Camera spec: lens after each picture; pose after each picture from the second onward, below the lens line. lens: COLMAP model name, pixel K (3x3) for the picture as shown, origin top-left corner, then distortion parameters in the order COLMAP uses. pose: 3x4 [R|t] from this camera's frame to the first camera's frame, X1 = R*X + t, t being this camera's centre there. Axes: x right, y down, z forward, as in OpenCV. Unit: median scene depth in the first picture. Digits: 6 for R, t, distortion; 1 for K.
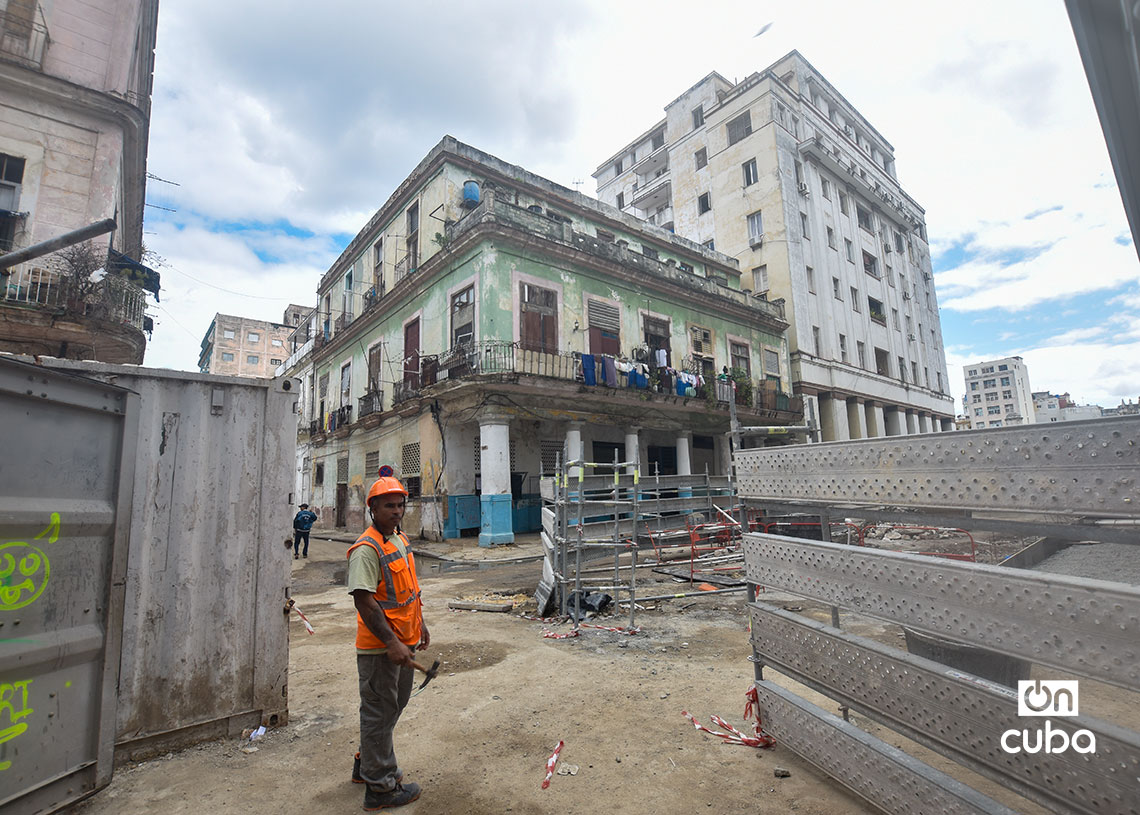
lens RADIAL K [[535.5, 0, 570.3], [0, 535.5, 410.1], [0, 0, 1]] dist [-0.027438, -0.000521]
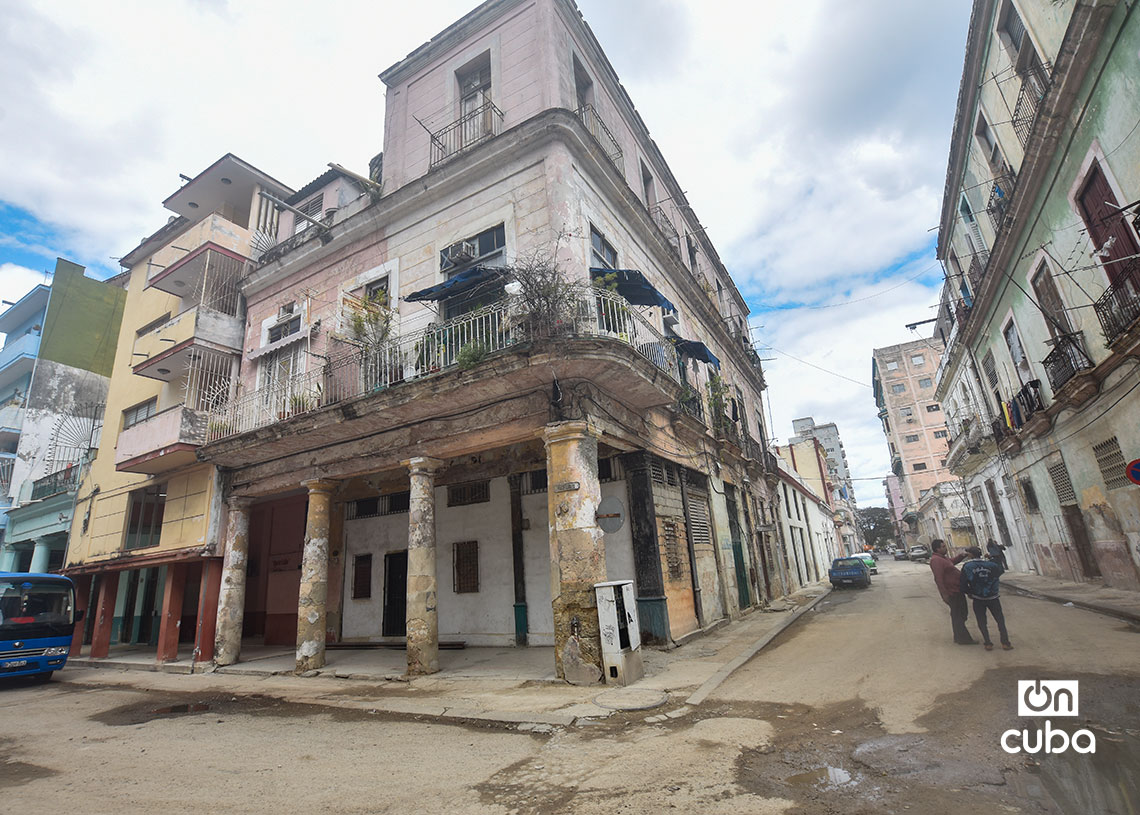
lens RADIAL K [[535.5, 0, 572.1], [0, 535.5, 406.8], [0, 0, 1]] dist [-0.027438, -0.000521]
pose [[0.364623, -0.277551, -0.888828, -0.073304], [0.209149, 0.954565, -0.212279, 0.038340], [0.907363, -0.108496, 0.406106, 0.253416]]
